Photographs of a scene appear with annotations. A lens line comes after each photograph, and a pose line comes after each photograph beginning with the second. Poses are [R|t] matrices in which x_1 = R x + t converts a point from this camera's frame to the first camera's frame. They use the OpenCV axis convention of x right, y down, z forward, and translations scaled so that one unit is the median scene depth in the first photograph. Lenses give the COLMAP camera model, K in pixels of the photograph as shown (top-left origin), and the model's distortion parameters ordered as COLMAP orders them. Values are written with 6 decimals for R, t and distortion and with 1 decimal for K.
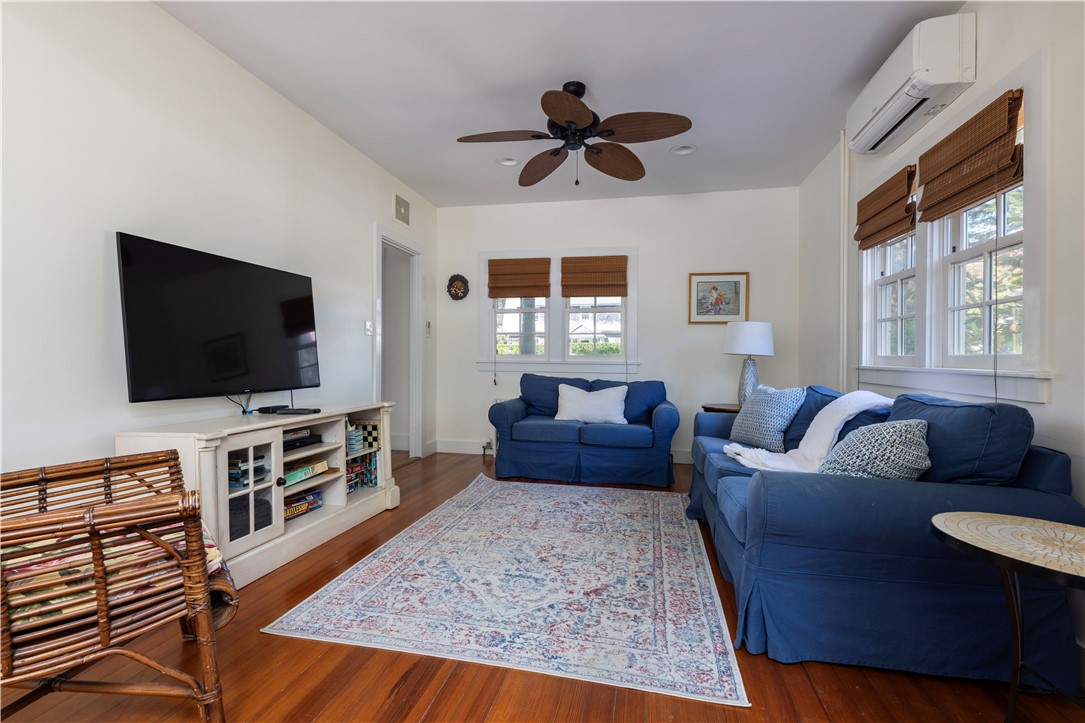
lens RADIAL K [[510.1, 0, 538.3], [0, 510.1, 360.2], [0, 0, 1]] dist [0.000390, -0.000021]
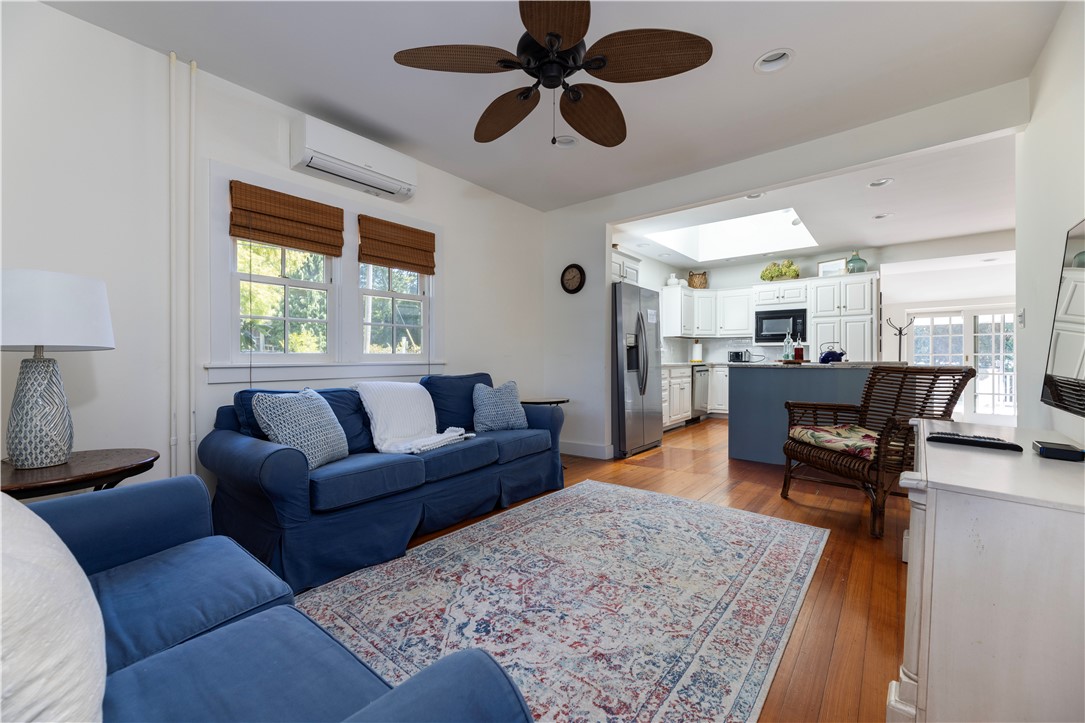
lens RADIAL K [[437.9, 0, 538.0], [0, 437.9, 354.7], [0, 0, 1]] dist [0.000267, -0.000055]
pose [[-0.889327, -0.003968, 0.457254, -0.215345], [-0.001664, 0.999984, 0.005441, -0.011291], [-0.457268, 0.004077, -0.889320, 1.576037]]
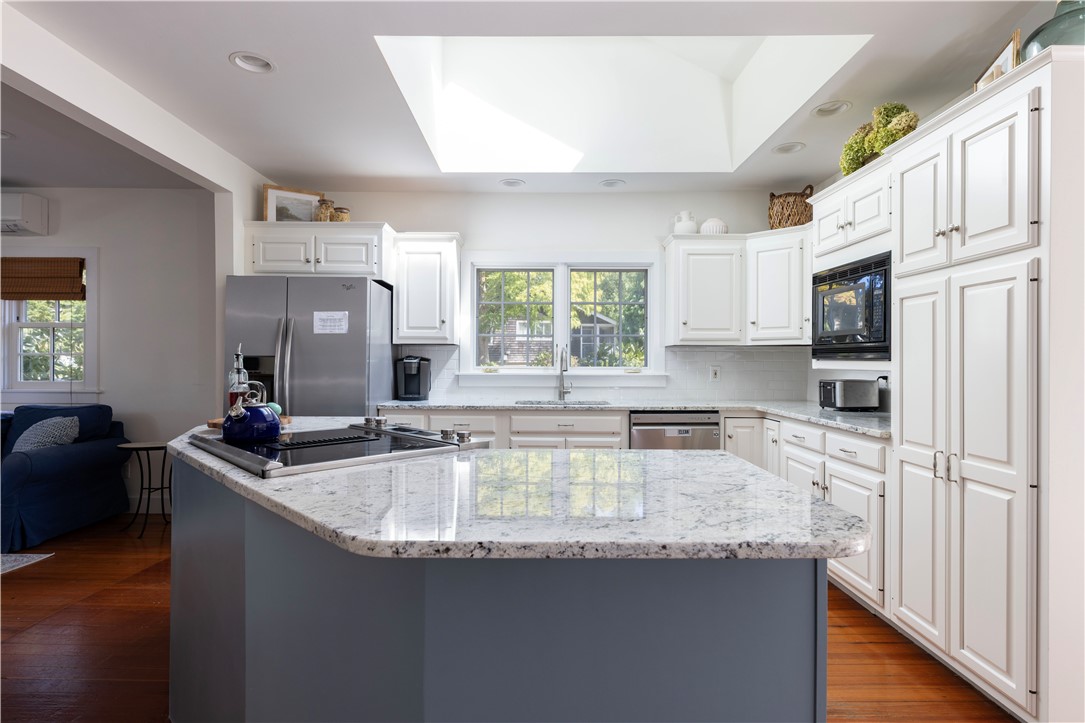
lens RADIAL K [[556.4, 0, 540.9], [0, 556.4, 359.8], [0, 0, 1]] dist [0.000107, -0.000055]
pose [[-0.206177, -0.006013, 0.978496, -1.110315], [0.002954, 0.999973, 0.006768, -0.072284], [-0.978510, 0.004286, -0.206153, -0.252880]]
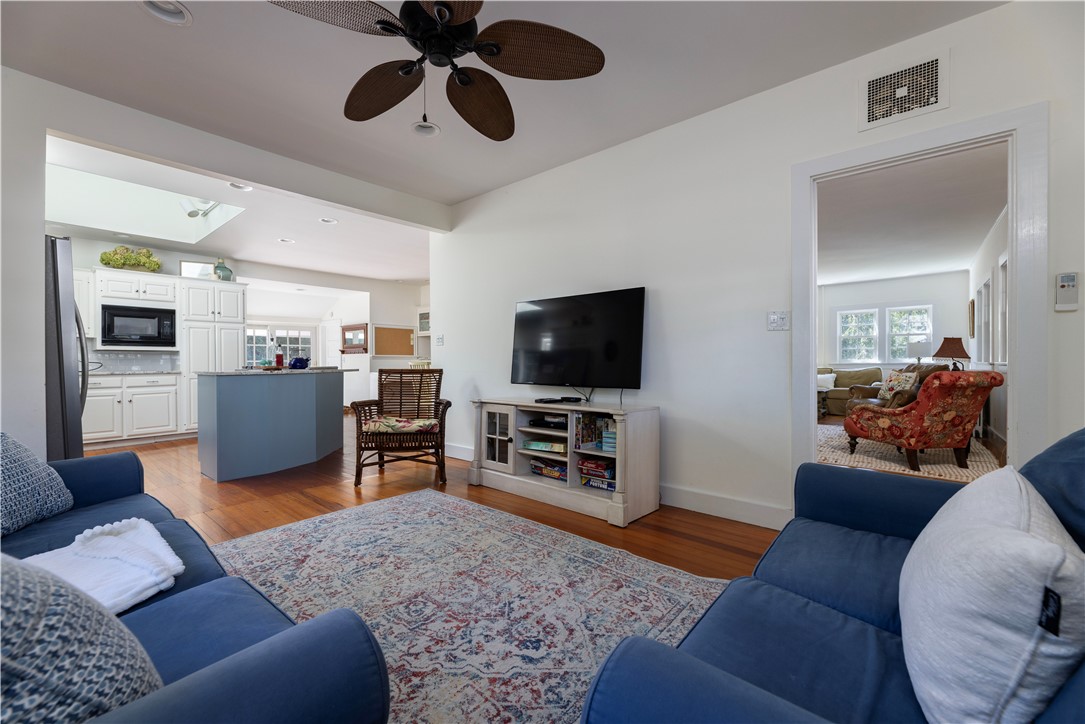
lens RADIAL K [[438.7, 0, 540.8], [0, 438.7, 361.3], [0, 0, 1]] dist [0.000975, -0.000135]
pose [[-0.476552, -0.001931, -0.879144, 0.524010], [-0.003563, 0.999994, -0.000265, -0.006260], [0.879139, 0.003006, -0.476556, 1.388479]]
